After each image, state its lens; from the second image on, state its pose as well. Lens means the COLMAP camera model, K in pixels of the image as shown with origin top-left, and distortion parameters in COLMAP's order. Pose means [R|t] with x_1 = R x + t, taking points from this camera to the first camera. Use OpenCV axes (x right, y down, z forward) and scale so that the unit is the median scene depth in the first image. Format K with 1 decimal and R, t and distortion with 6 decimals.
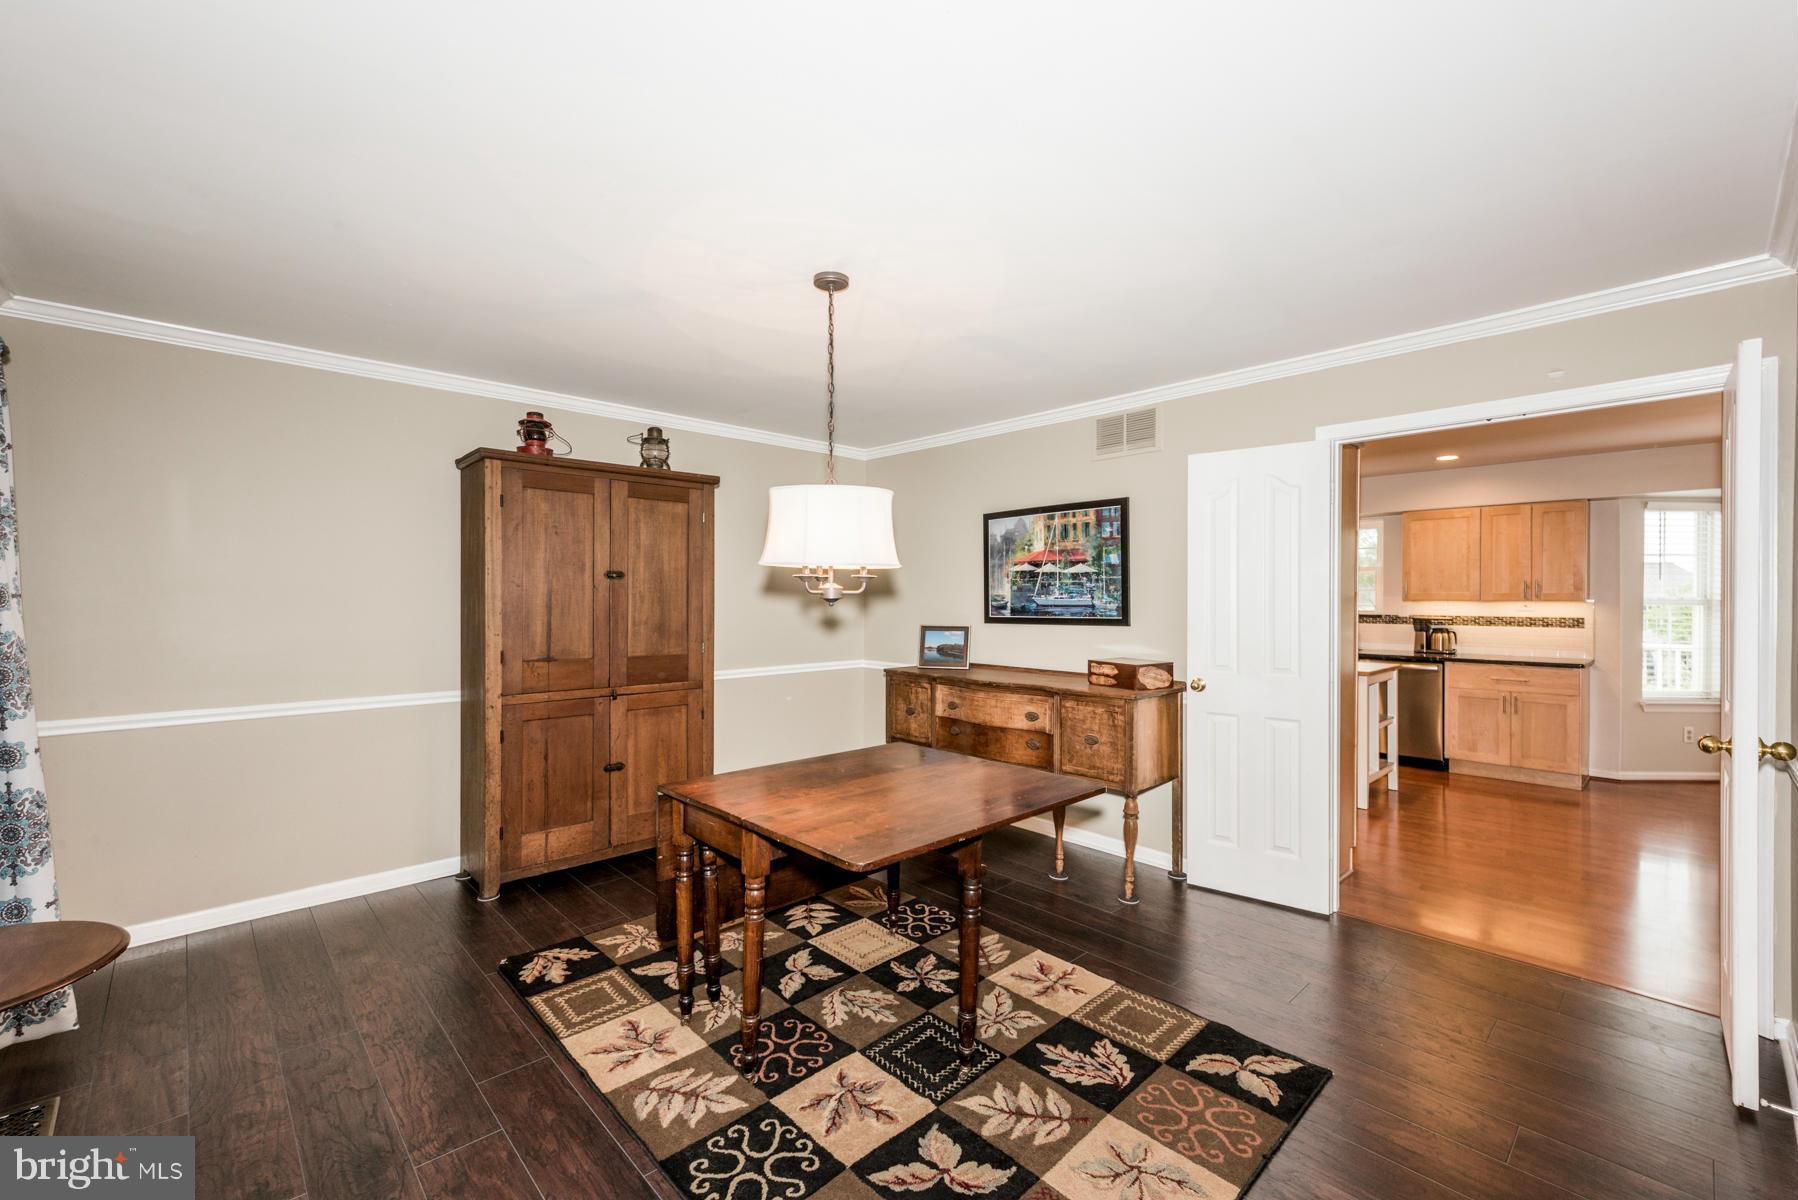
lens RADIAL K [[757.1, 0, 892.8], [0, 757.1, 599.5], [0, 0, 1]] dist [0.014649, -0.000146]
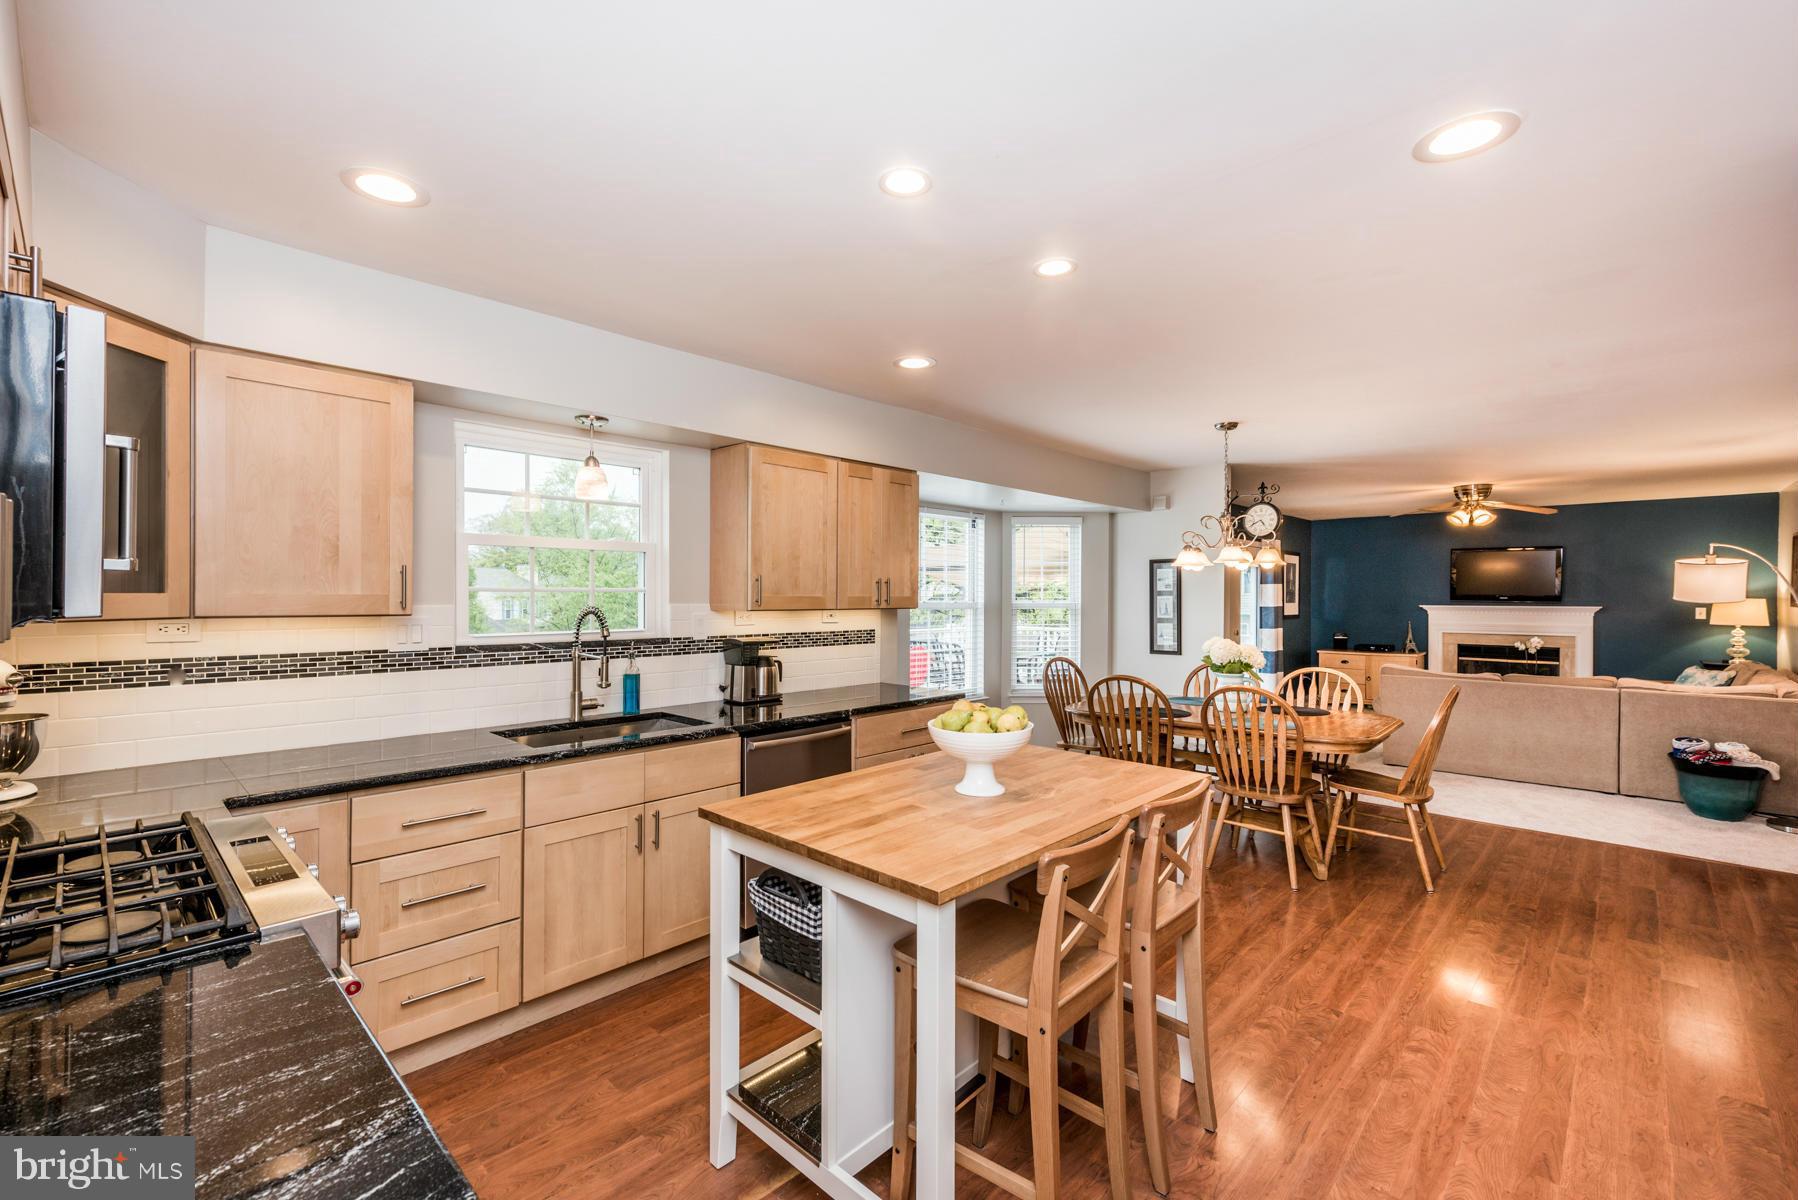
lens RADIAL K [[757.1, 0, 892.8], [0, 757.1, 599.5], [0, 0, 1]] dist [0.014649, -0.000146]
pose [[-0.057664, -0.003087, 0.998331, 0.312388], [-0.001034, 0.999995, 0.003033, -0.017622], [-0.998336, -0.000858, -0.057666, 2.118034]]
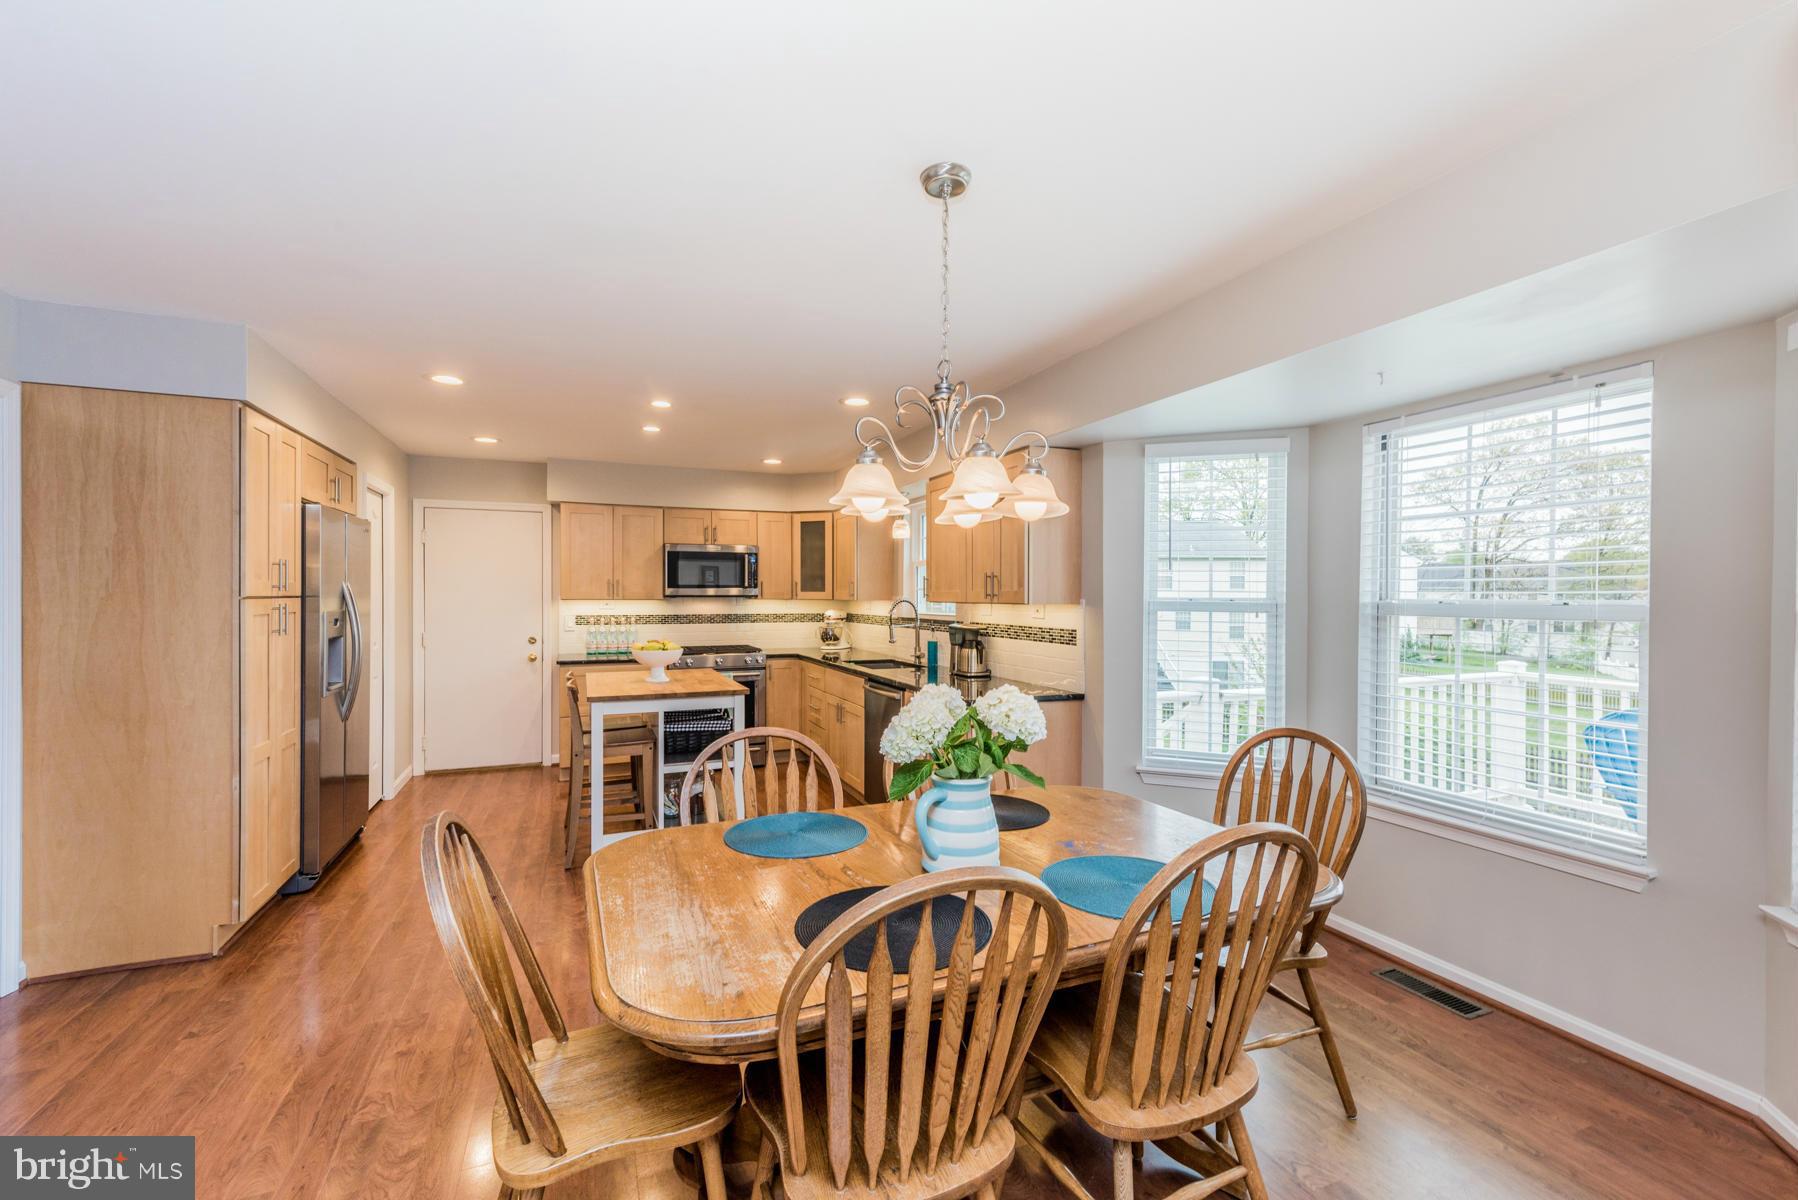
lens RADIAL K [[767.3, 0, 899.0], [0, 767.3, 600.0], [0, 0, 1]] dist [-0.000713, -0.000120]
pose [[0.937290, 0.004345, -0.348523, 2.042420], [-0.003361, 0.999988, 0.003426, -0.006813], [0.348534, -0.002040, 0.937294, 0.690021]]
